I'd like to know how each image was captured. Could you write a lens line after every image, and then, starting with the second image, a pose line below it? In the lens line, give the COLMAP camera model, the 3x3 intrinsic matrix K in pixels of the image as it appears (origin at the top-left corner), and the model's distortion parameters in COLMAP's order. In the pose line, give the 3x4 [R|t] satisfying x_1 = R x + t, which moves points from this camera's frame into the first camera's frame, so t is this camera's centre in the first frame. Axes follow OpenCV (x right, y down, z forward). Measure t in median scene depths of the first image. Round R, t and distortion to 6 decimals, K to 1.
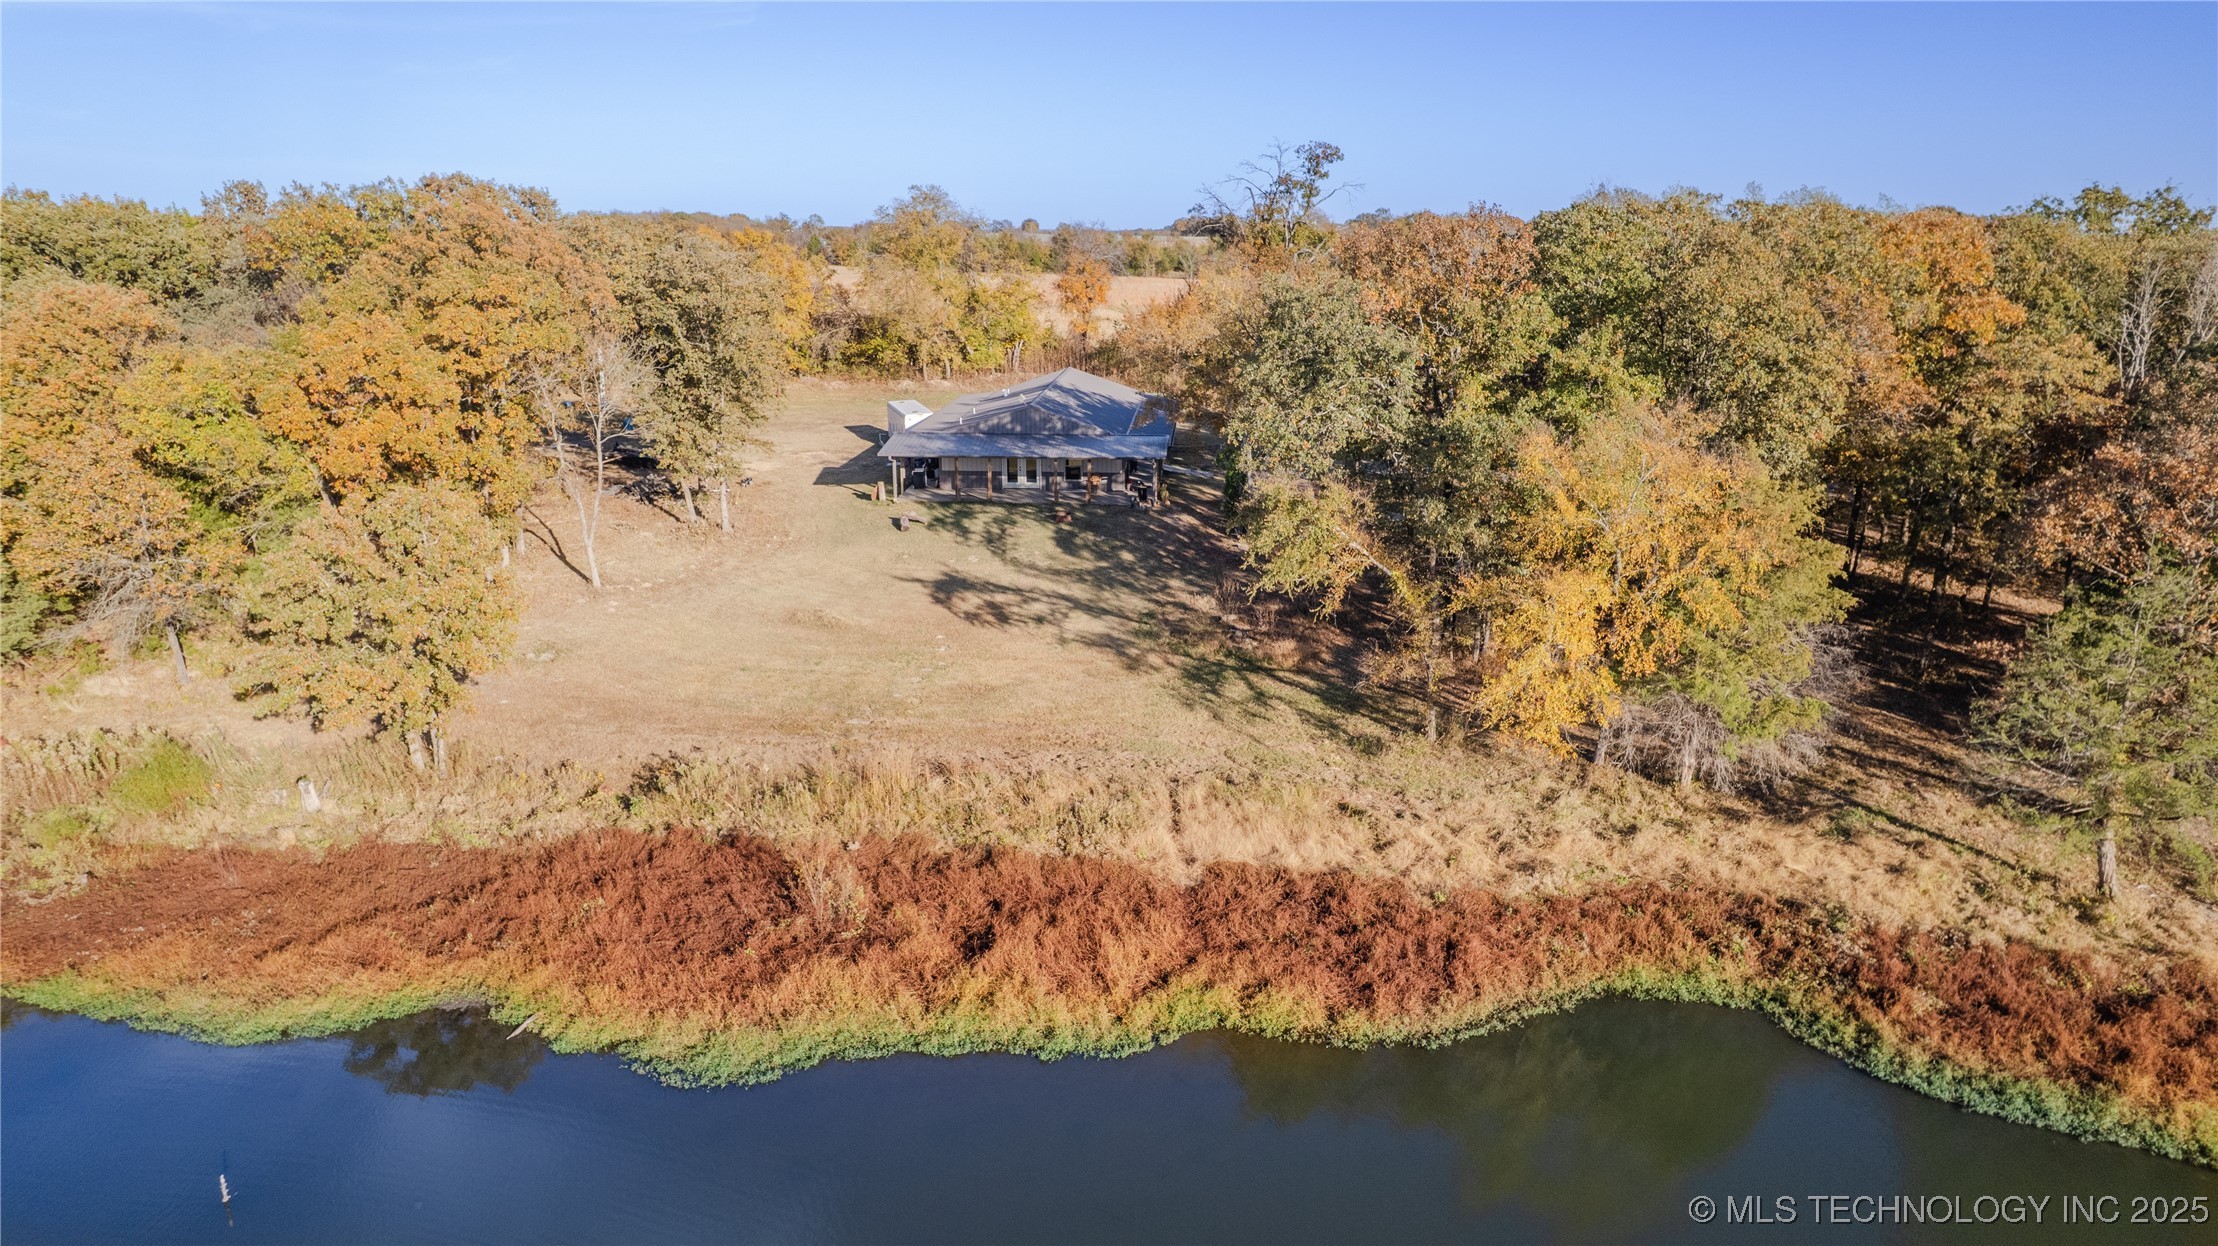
lens RADIAL K [[1464.6, 0, 1104.4], [0, 1464.6, 636.2], [0, 0, 1]] dist [-0.060851, 0.048468]
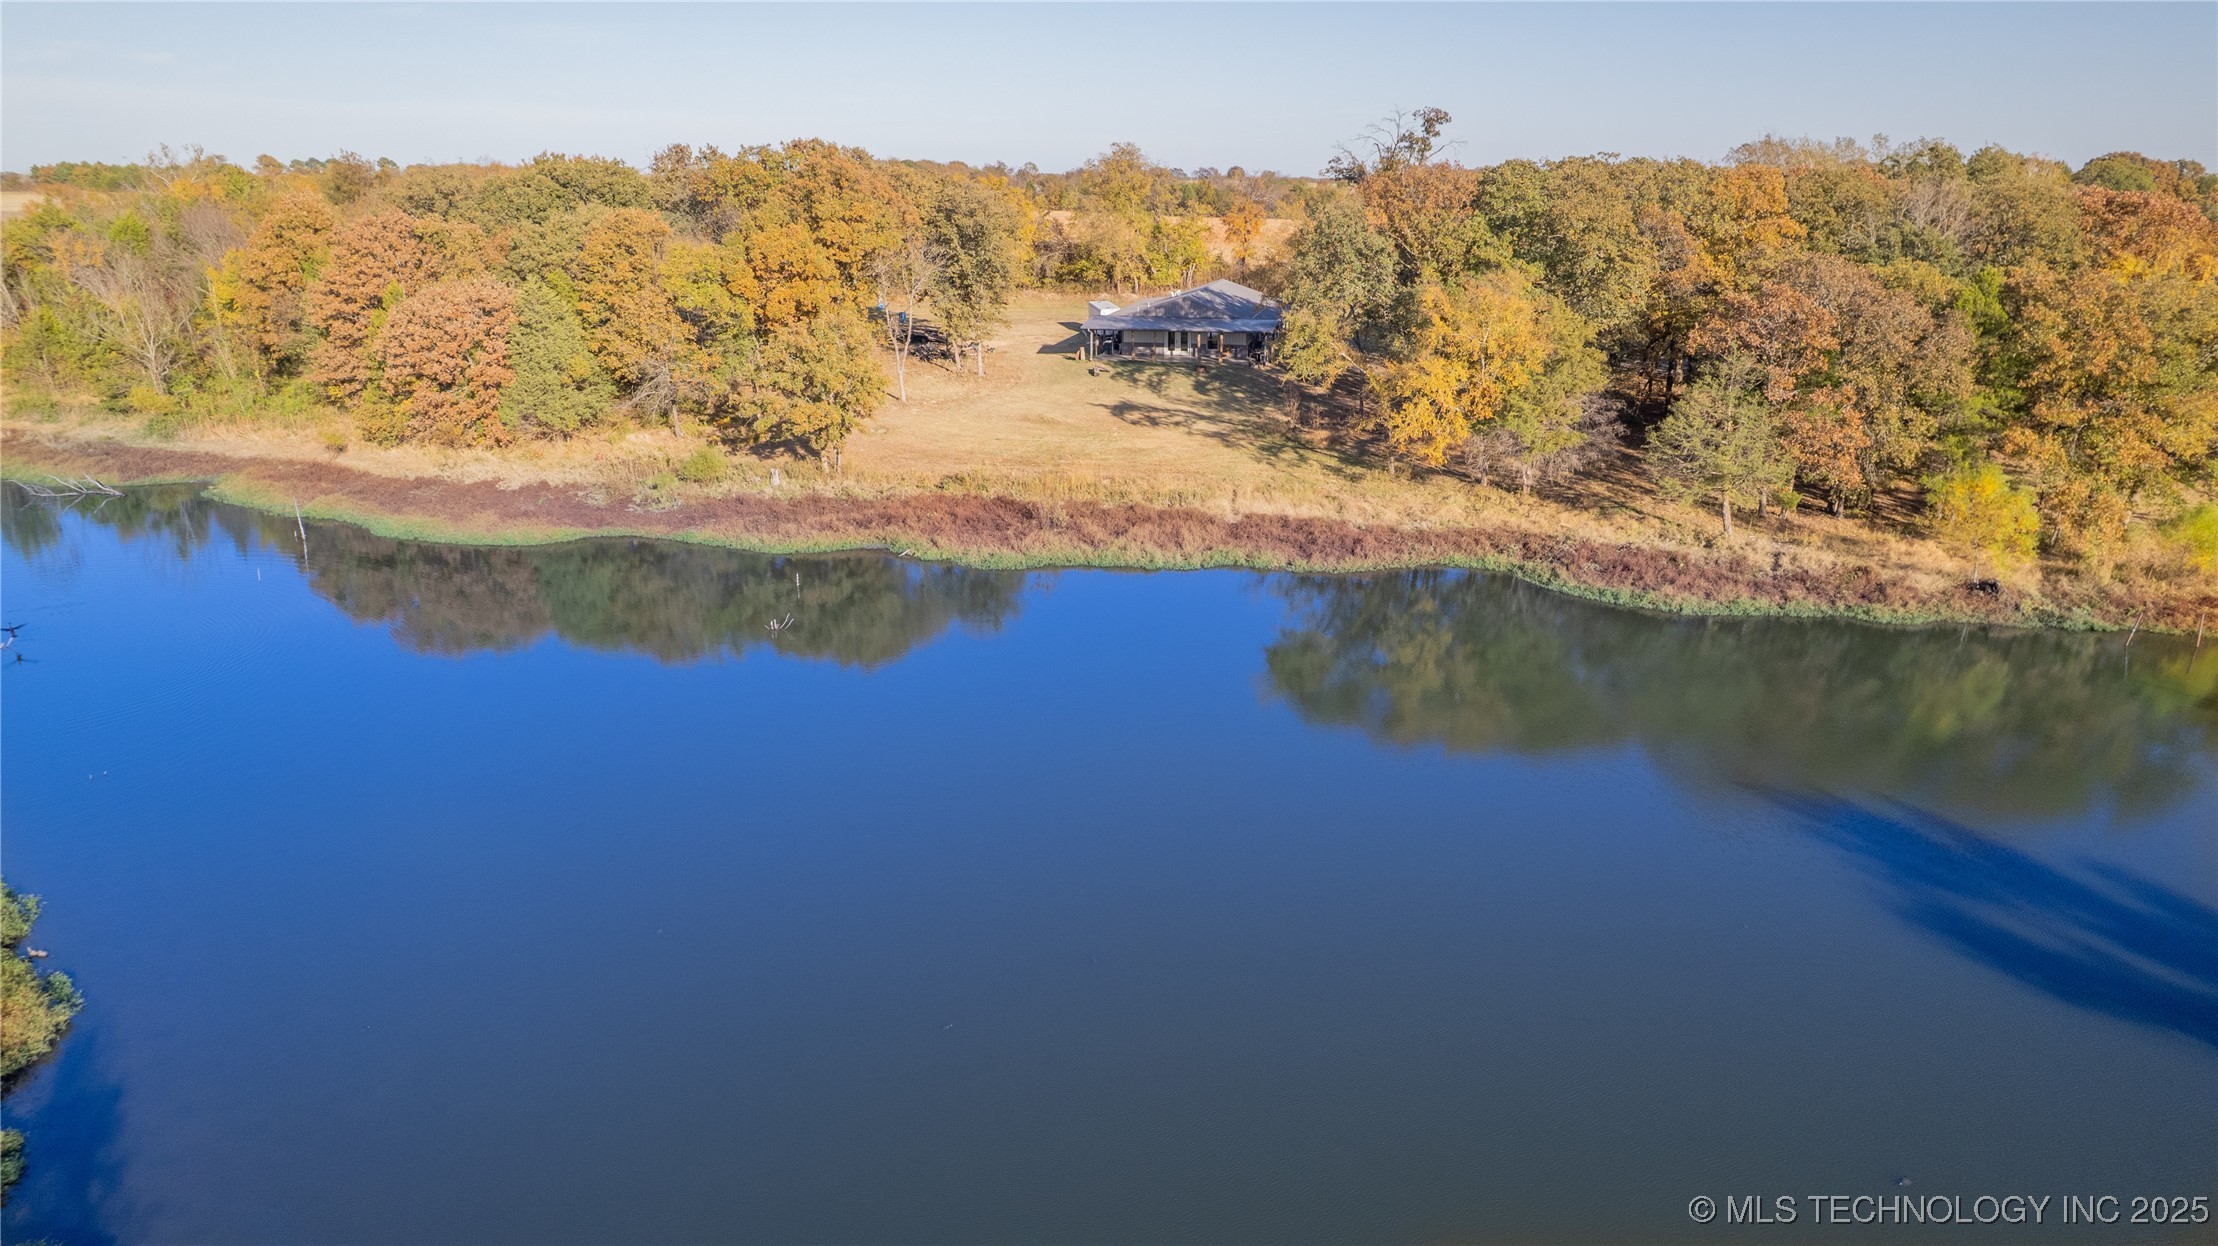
lens RADIAL K [[1464.6, 0, 1097.8], [0, 1464.6, 643.1], [0, 0, 1]] dist [-0.060851, 0.048468]
pose [[0.989907, 0.042306, -0.135260, 0.112451], [-0.037192, 0.998503, 0.040117, 0.197663], [0.136755, -0.034682, 0.989998, -0.704774]]
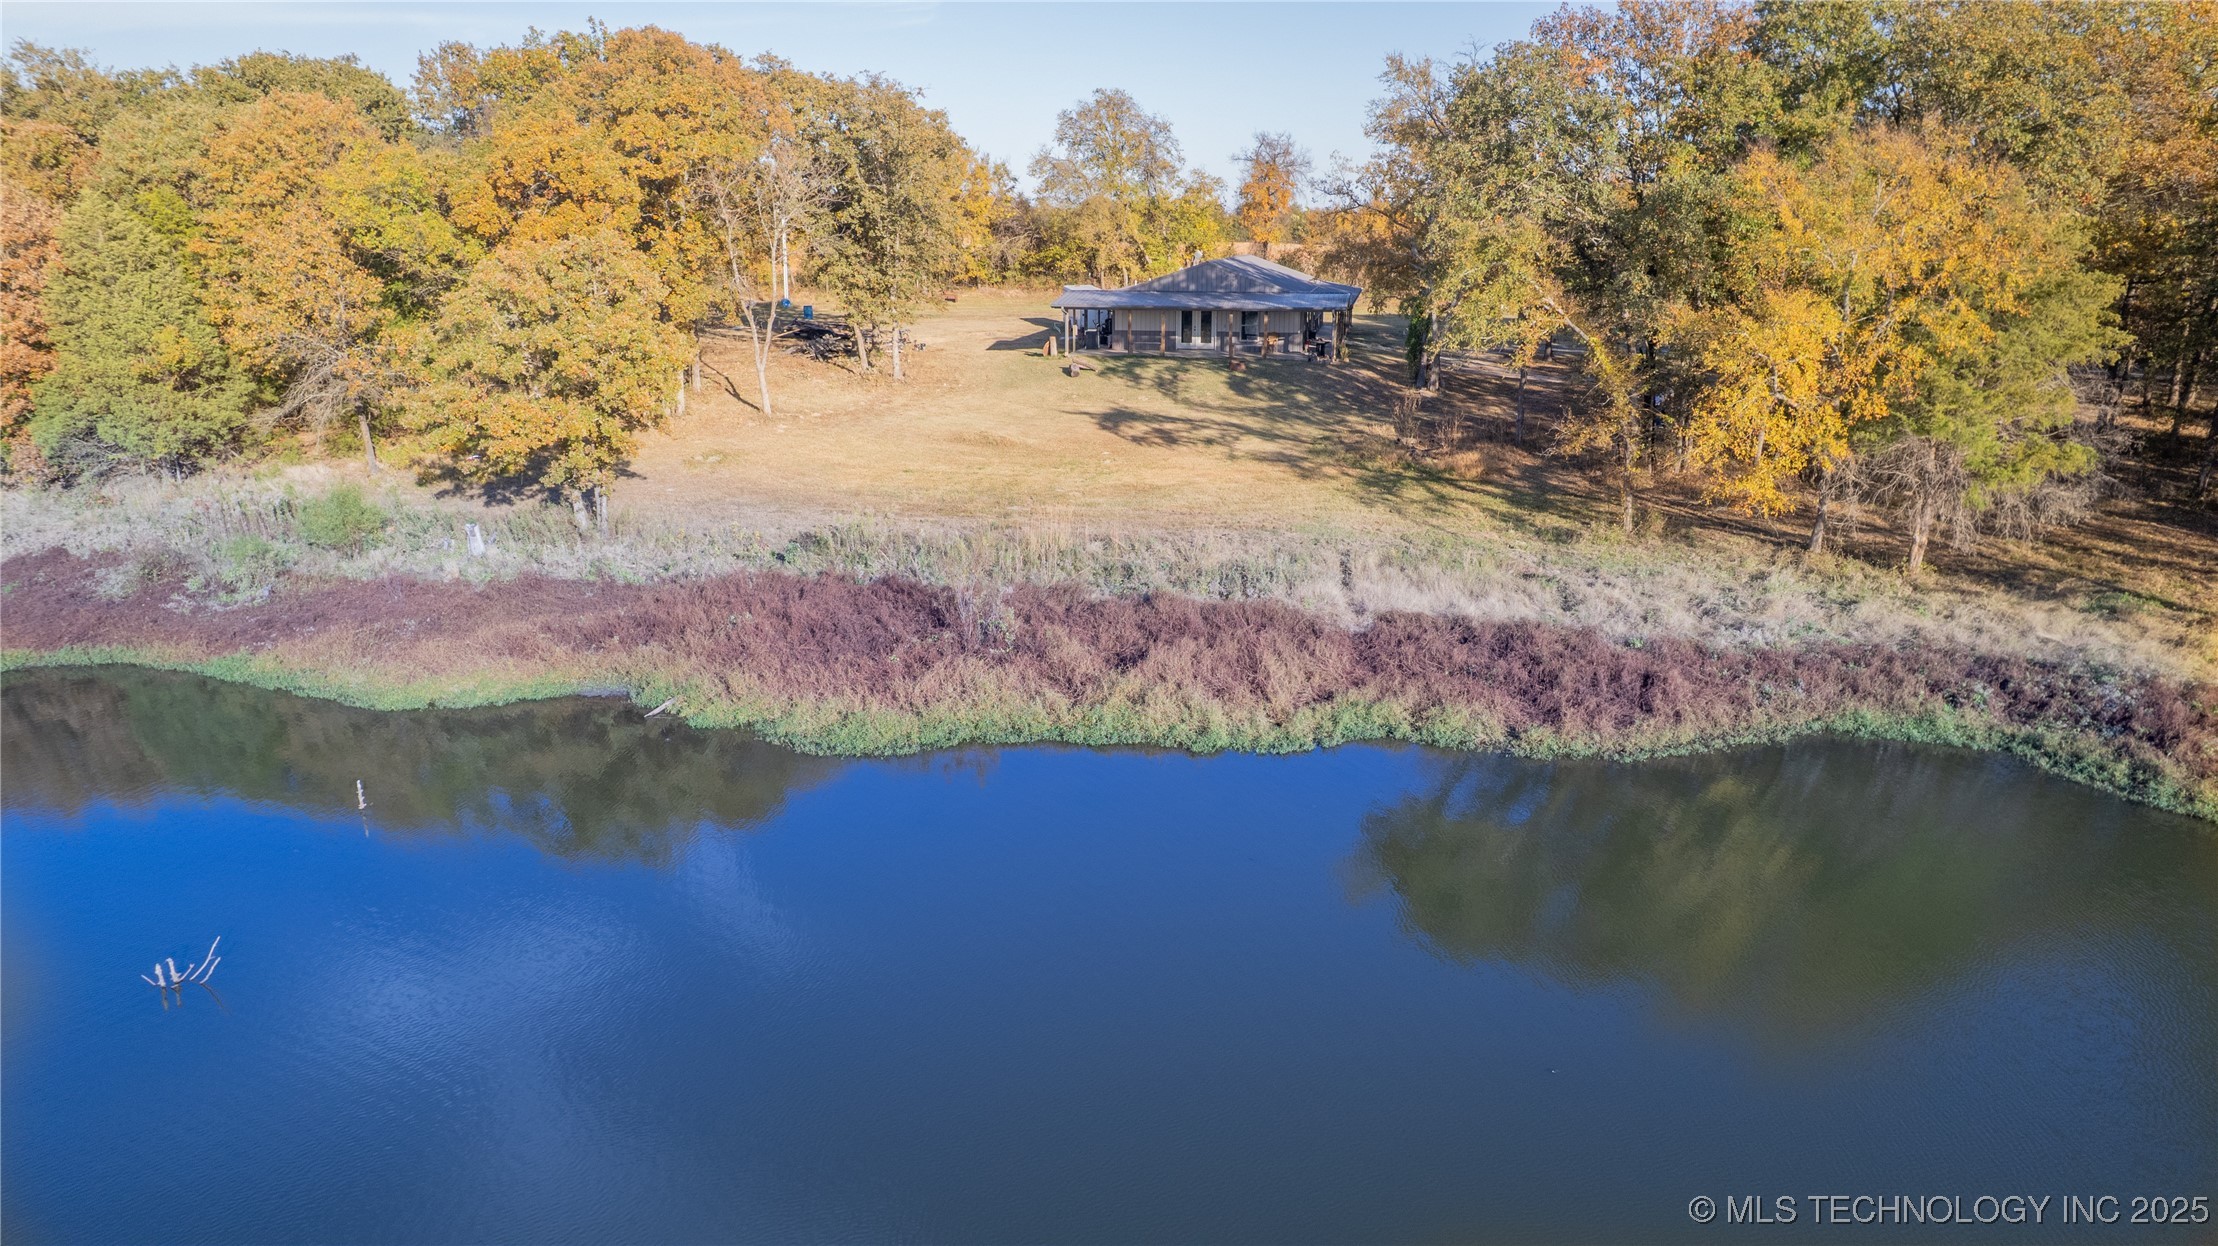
lens RADIAL K [[1464.6, 0, 1095.5], [0, 1464.6, 632.0], [0, 0, 1]] dist [-0.060851, 0.048468]
pose [[0.991814, 0.032178, -0.123571, 0.005045], [-0.032353, 0.999476, 0.000583, 0.134874], [0.123525, 0.003419, 0.992336, 0.039883]]
